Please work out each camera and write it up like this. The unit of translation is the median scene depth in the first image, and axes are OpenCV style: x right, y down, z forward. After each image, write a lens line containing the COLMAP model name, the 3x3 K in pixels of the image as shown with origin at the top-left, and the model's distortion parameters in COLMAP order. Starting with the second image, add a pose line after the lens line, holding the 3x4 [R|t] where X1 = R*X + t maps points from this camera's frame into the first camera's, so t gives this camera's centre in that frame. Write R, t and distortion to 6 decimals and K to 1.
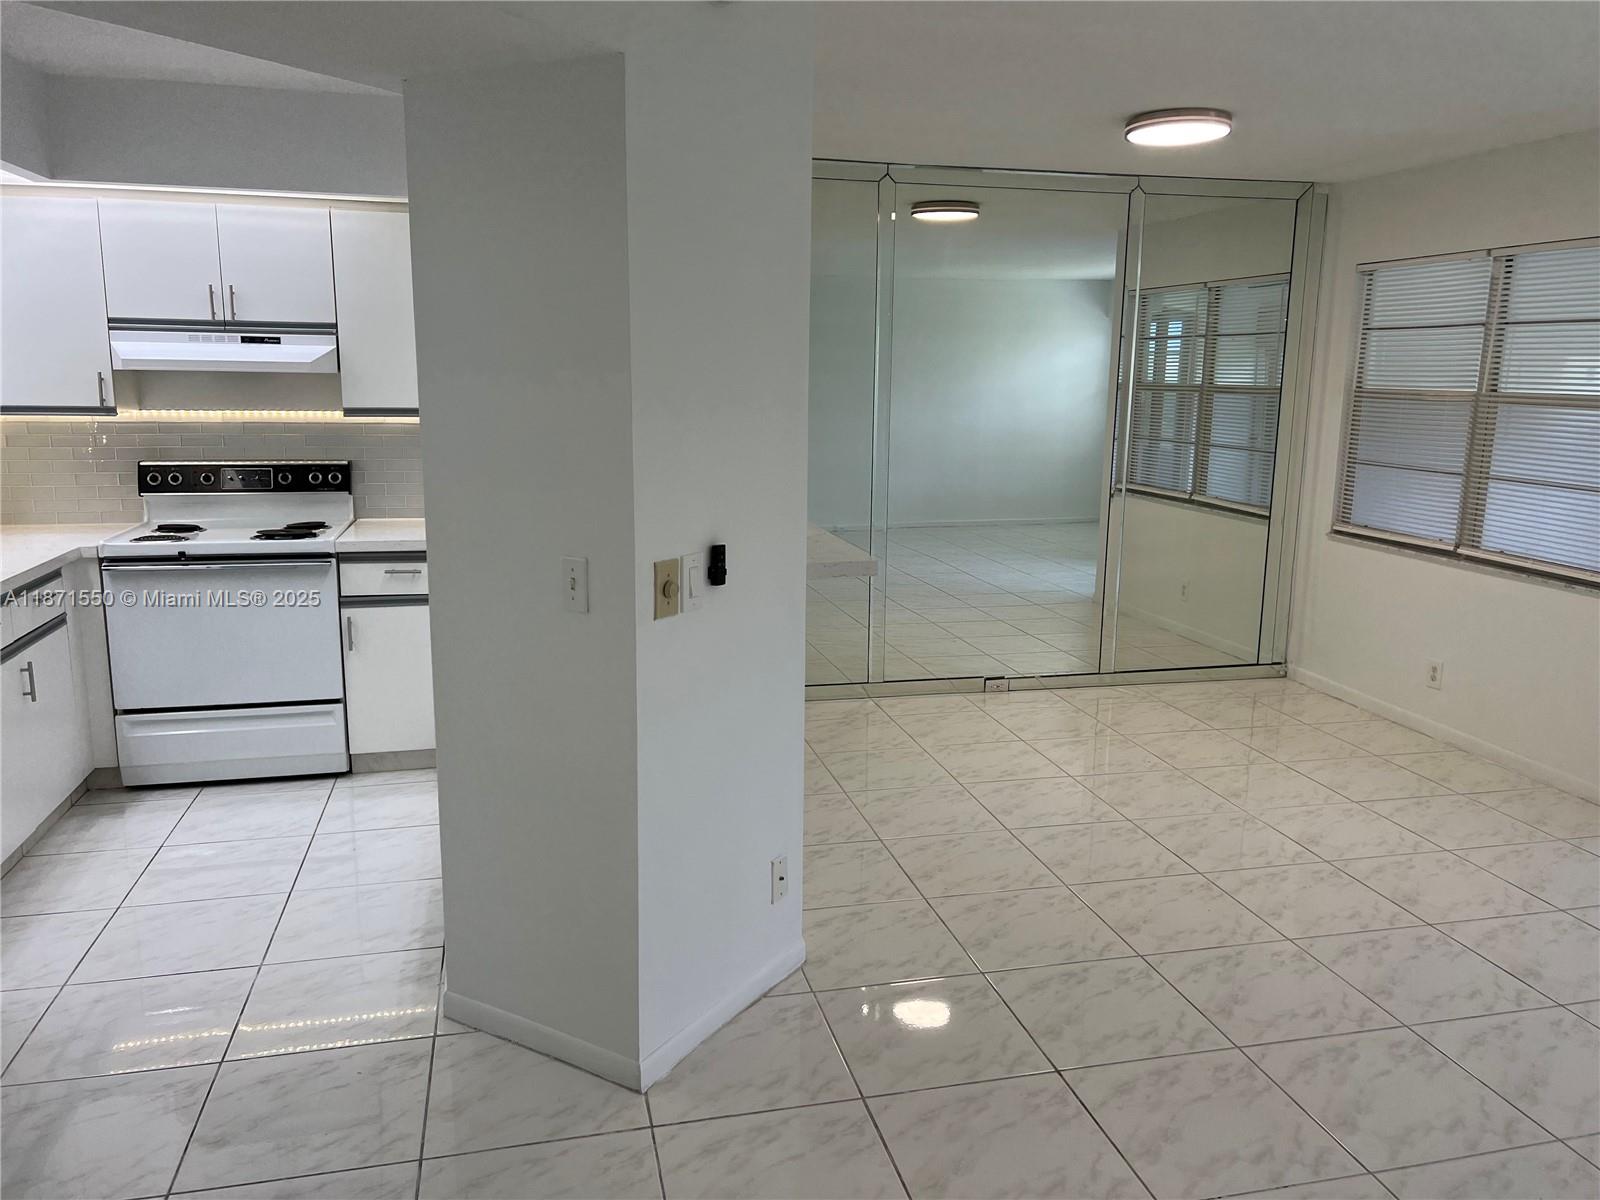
lens RADIAL K [[1189.2, 0, 820.8], [0, 1189.2, 590.9], [0, 0, 1]] dist [0.058692, -0.071637]
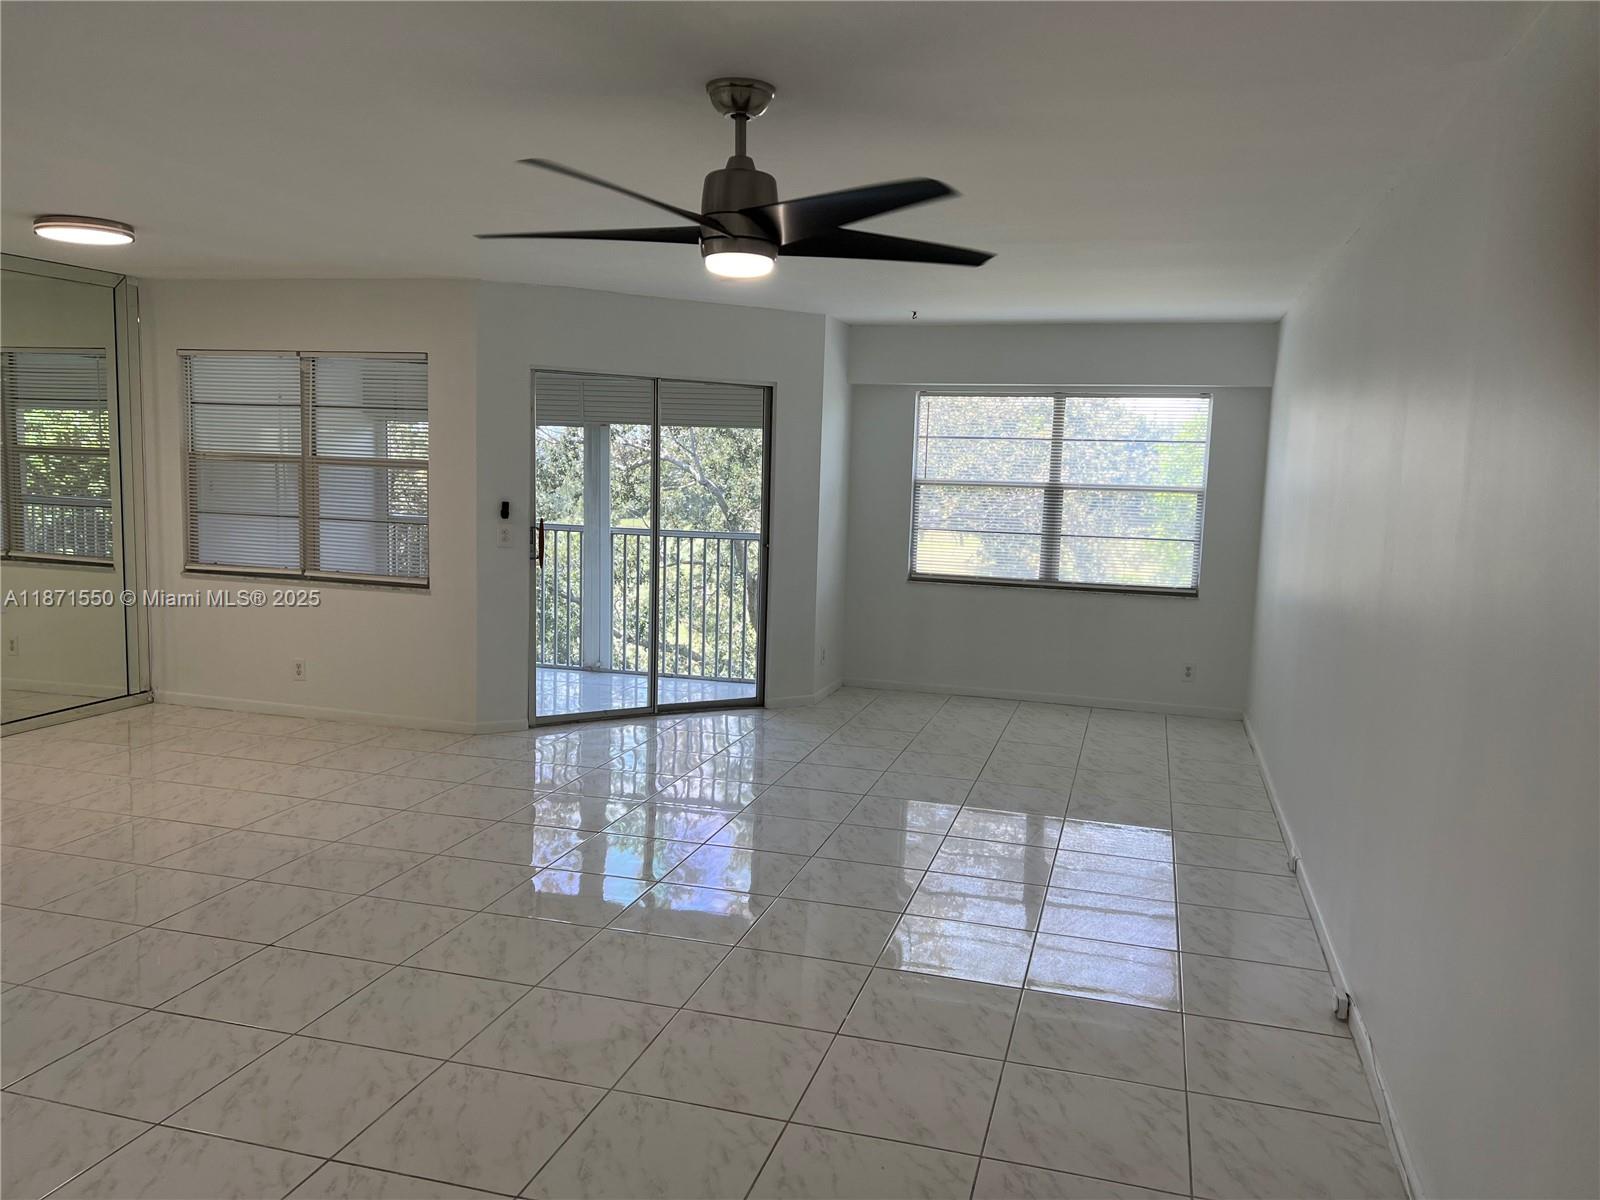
lens RADIAL K [[1189.2, 0, 806.1], [0, 1189.2, 594.2], [0, 0, 1]] dist [0.058692, -0.071637]
pose [[0.492835, -0.095746, 0.864839, -0.347218], [0.133974, 0.990425, 0.033304, 0.018798], [-0.859747, 0.099453, 0.500944, -0.139944]]
